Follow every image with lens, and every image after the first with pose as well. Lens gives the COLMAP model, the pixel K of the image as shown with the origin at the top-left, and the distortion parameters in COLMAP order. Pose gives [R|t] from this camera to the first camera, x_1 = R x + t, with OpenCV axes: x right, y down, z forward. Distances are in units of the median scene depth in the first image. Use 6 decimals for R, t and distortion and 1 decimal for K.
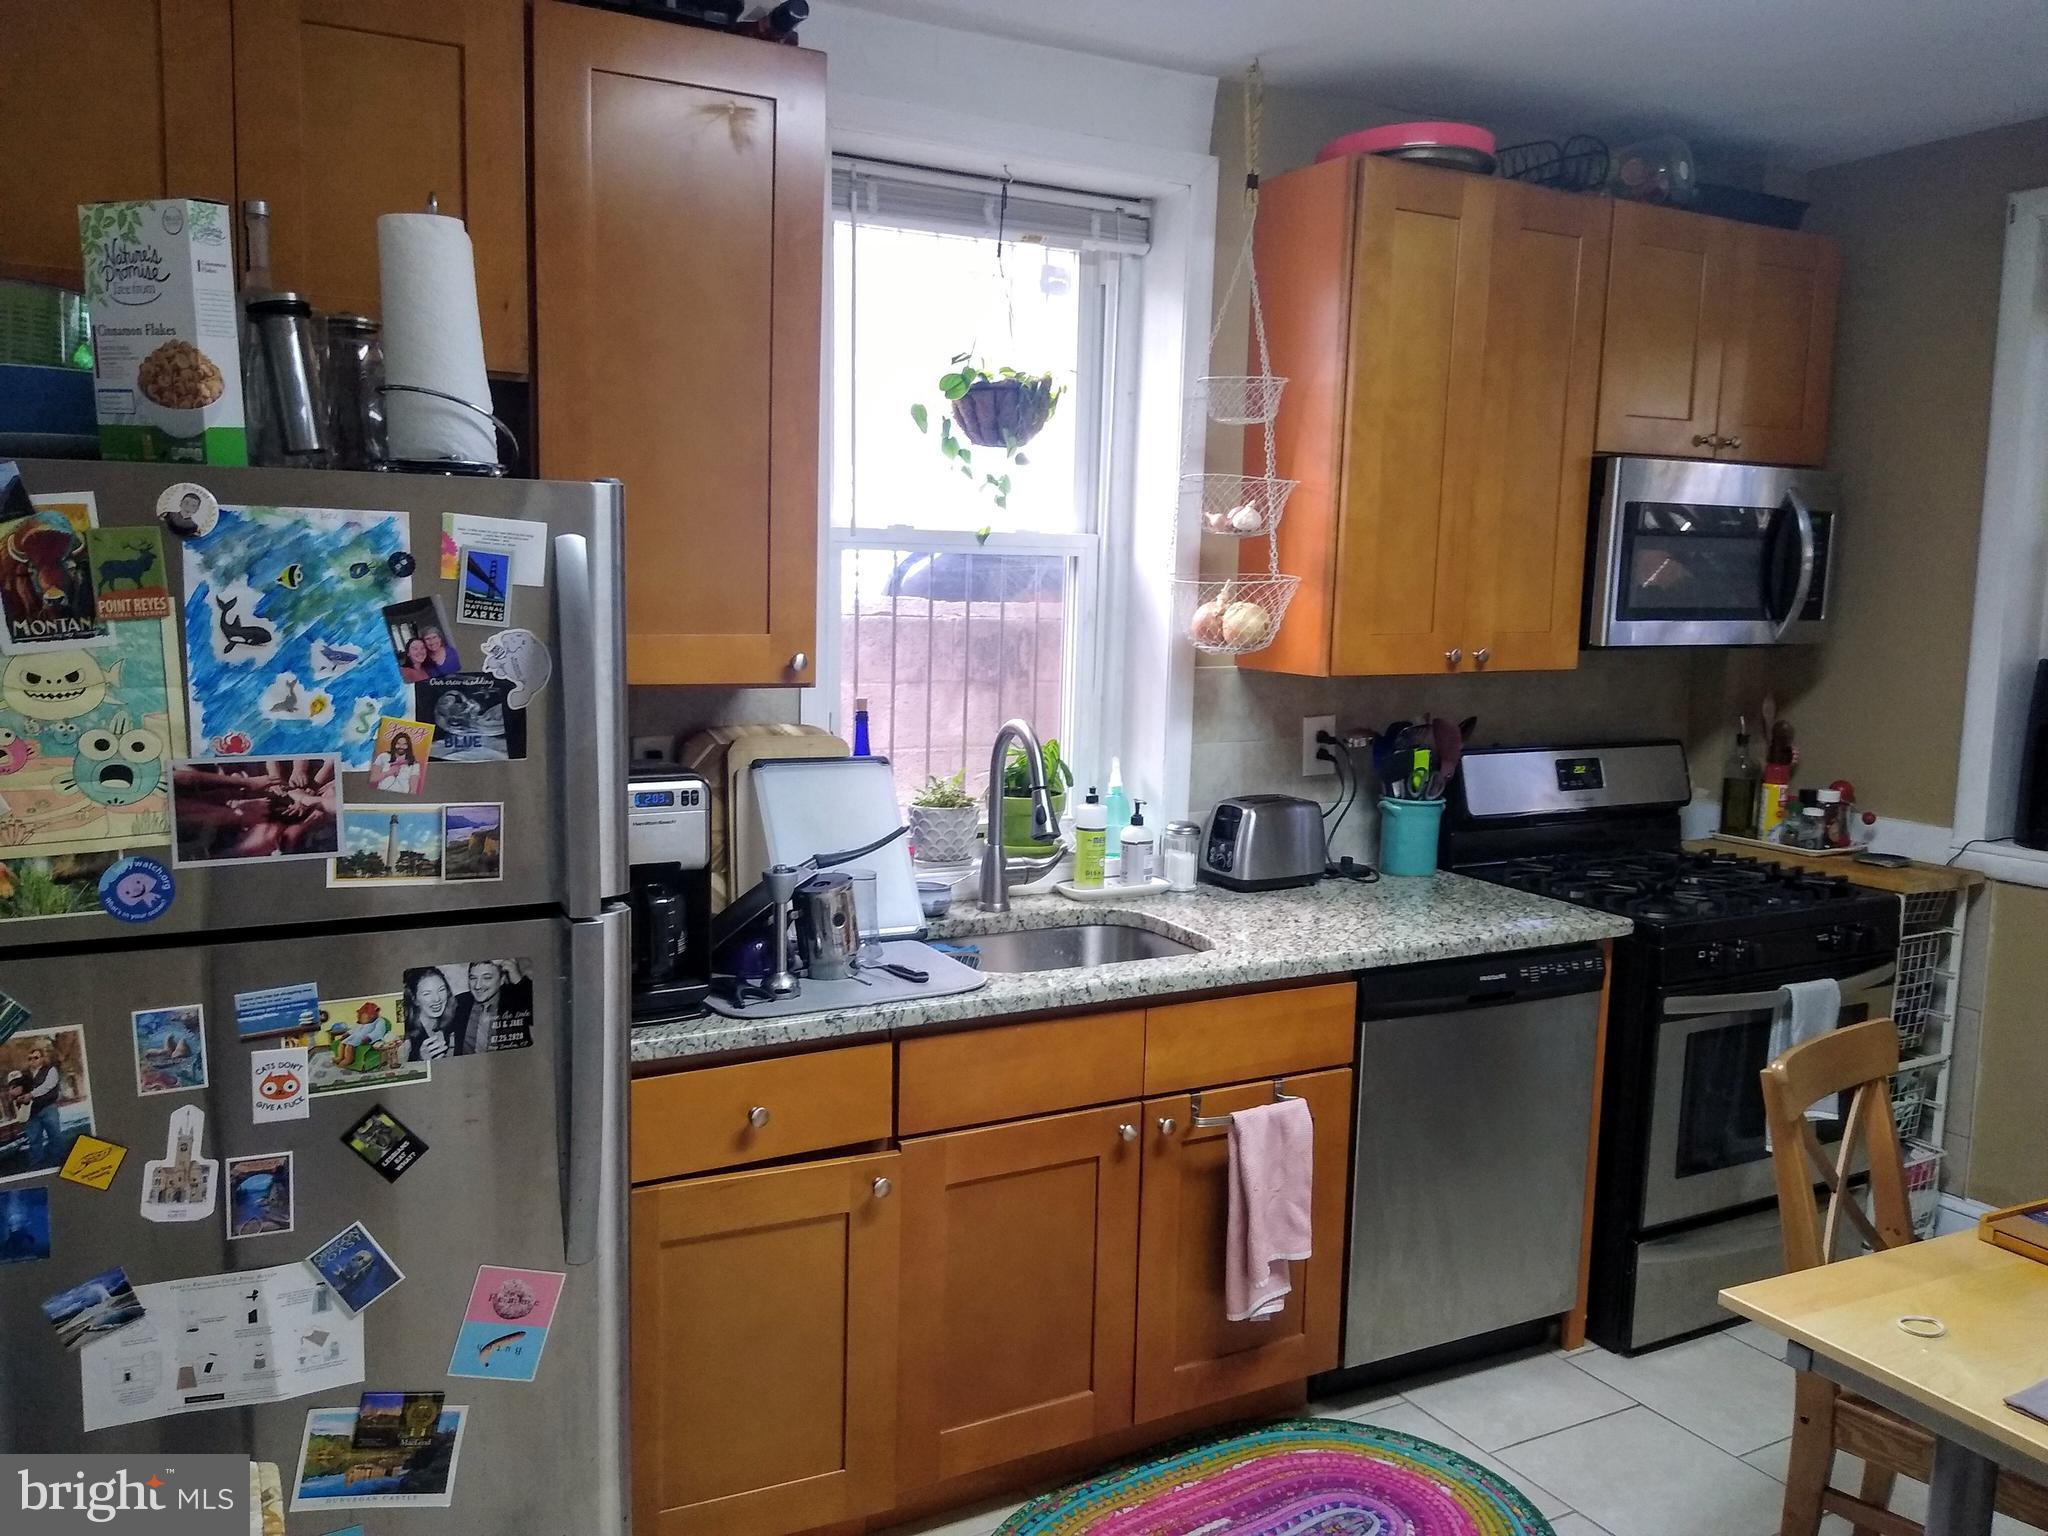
lens RADIAL K [[1569.3, 0, 1013.2], [0, 1569.3, 776.1], [0, 0, 1]] dist [0.087691, -0.143884]
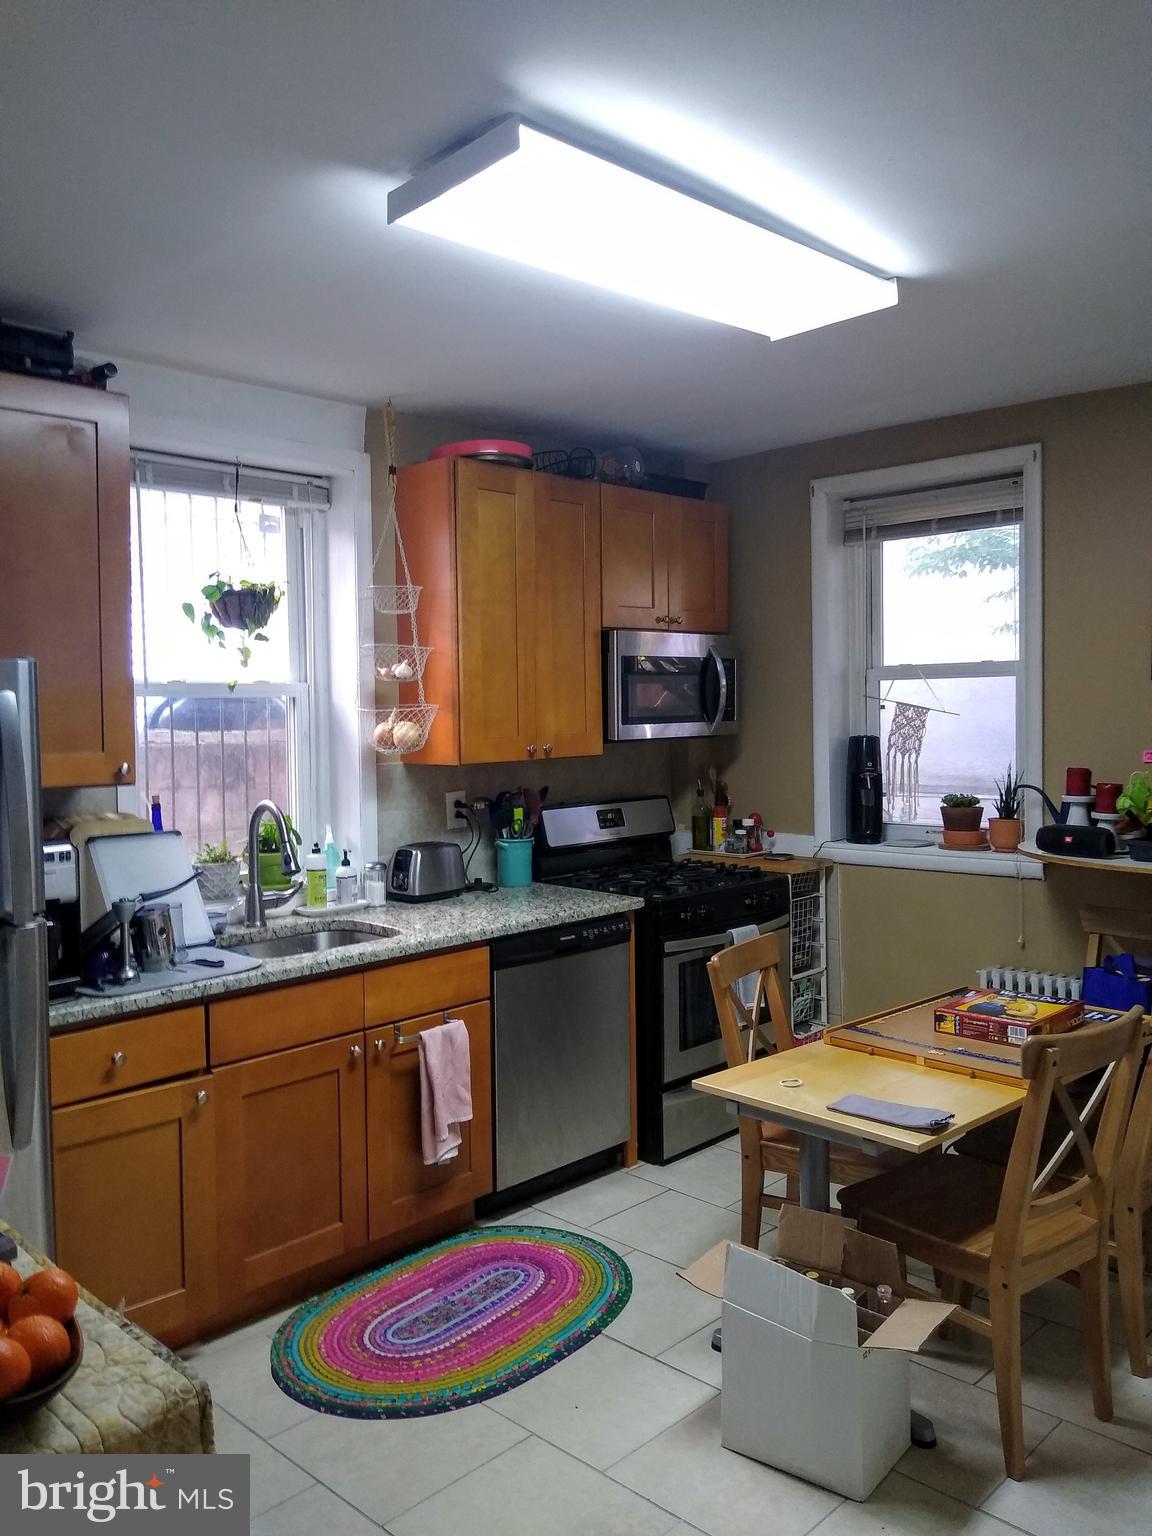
lens RADIAL K [[1177.0, 0, 576.0], [0, 1177.0, 768.0], [0, 0, 1]] dist [0.087691, -0.143884]
pose [[0.953493, -0.052727, 0.296766, -0.049619], [0.075939, 0.994843, -0.067231, 0.032775], [-0.291691, 0.086641, 0.952581, -0.208478]]
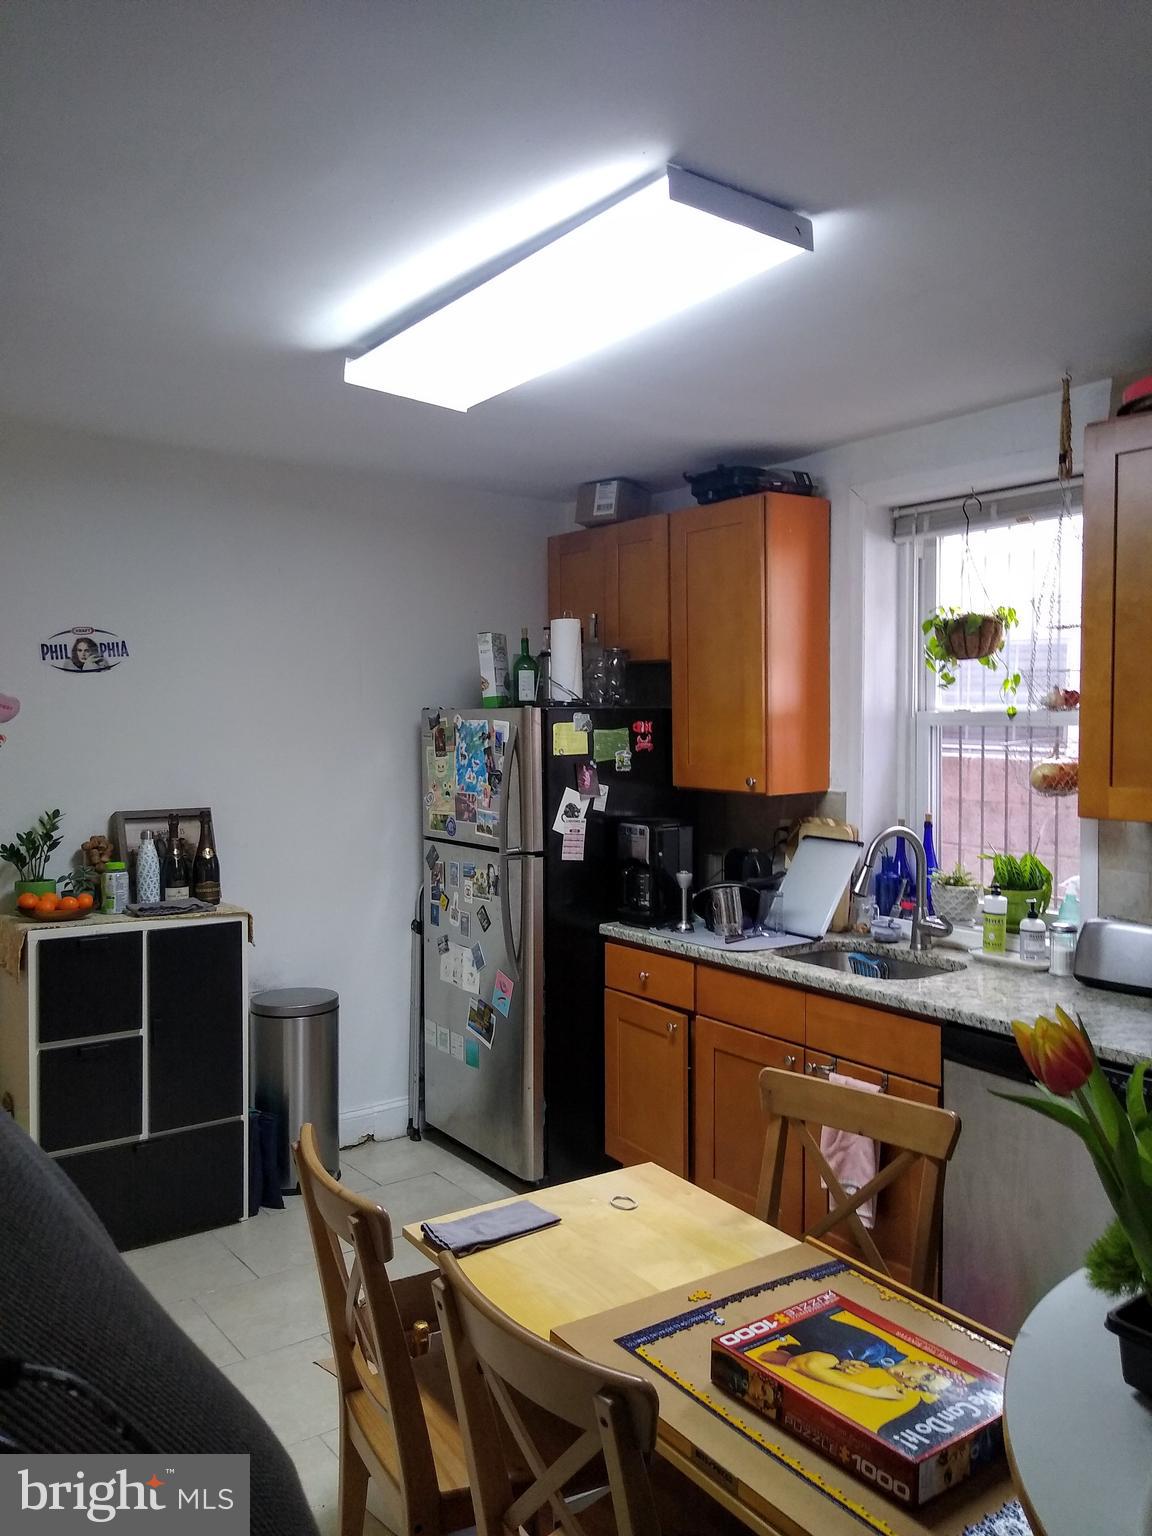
lens RADIAL K [[1177.0, 0, 576.0], [0, 1177.0, 768.0], [0, 0, 1]] dist [0.087691, -0.143884]
pose [[0.132963, 0.013806, -0.991025, 1.140052], [-0.131138, 0.991357, -0.003783, -0.046782], [0.982407, 0.130464, 0.133624, 0.486460]]
